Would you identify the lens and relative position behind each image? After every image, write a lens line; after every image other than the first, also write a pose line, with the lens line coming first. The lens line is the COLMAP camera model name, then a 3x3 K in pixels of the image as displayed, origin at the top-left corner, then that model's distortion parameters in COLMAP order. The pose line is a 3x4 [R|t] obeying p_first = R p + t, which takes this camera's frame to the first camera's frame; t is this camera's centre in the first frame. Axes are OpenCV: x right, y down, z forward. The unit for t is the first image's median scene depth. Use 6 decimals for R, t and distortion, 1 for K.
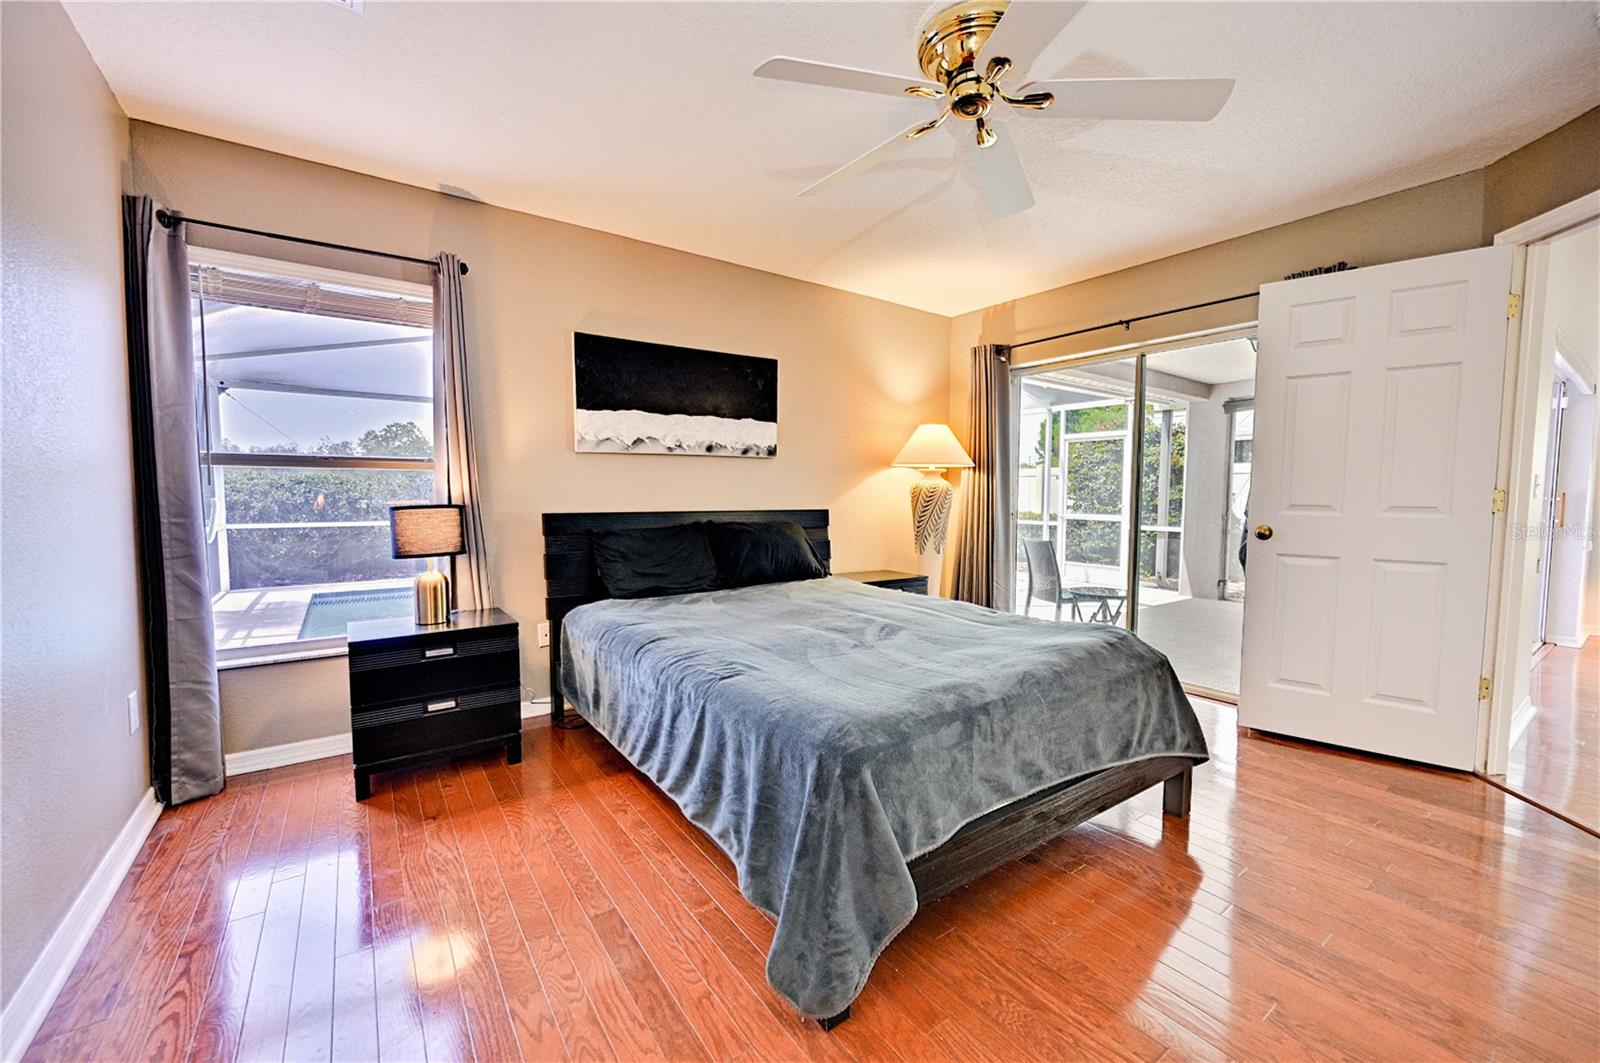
lens RADIAL K [[625.5, 0, 806.2], [0, 625.5, 532.2], [0, 0, 1]] dist [-0.000193, 0.000384]
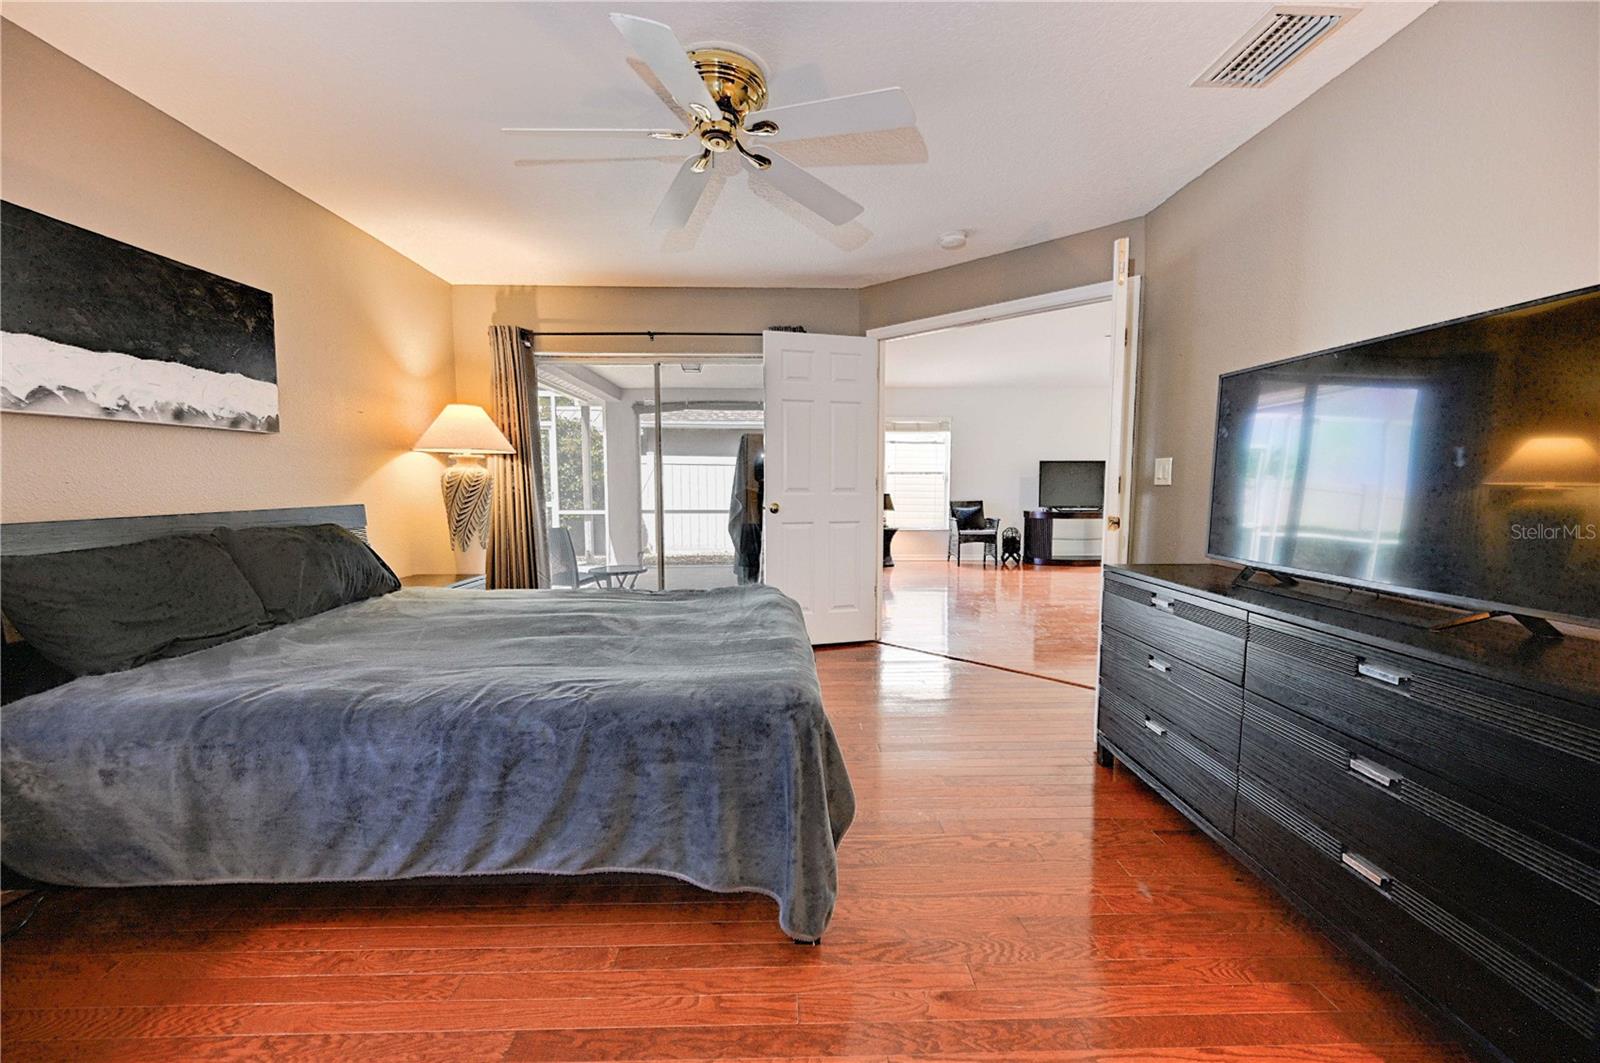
lens RADIAL K [[625.5, 0, 797.1], [0, 625.5, 528.0], [0, 0, 1]] dist [-0.000193, 0.000384]
pose [[0.565235, -0.069004, 0.822039, -0.329111], [0.058114, 0.997350, 0.043761, -0.011076], [-0.822880, 0.023037, 0.567748, 0.129353]]
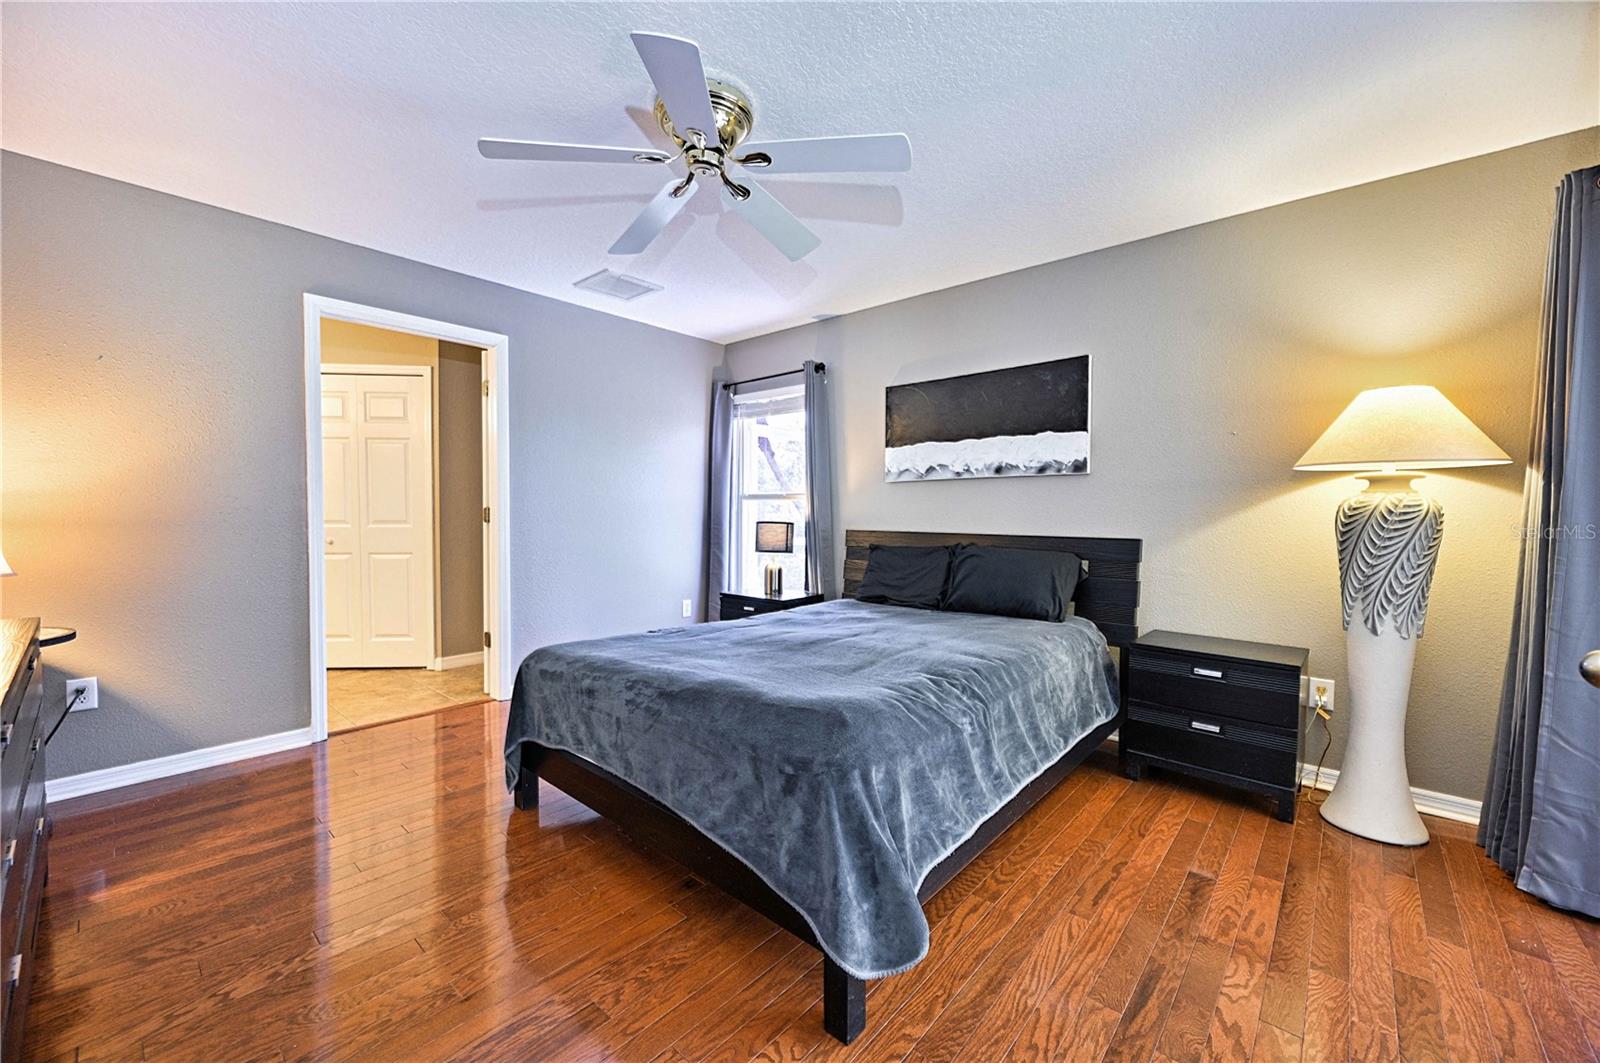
lens RADIAL K [[625.5, 0, 810.5], [0, 625.5, 536.7], [0, 0, 1]] dist [-0.000193, 0.000384]
pose [[0.237556, 0.043027, -0.970420, 0.719011], [-0.061140, 0.997700, 0.029270, -0.041539], [0.969448, 0.052378, 0.239640, 0.491686]]
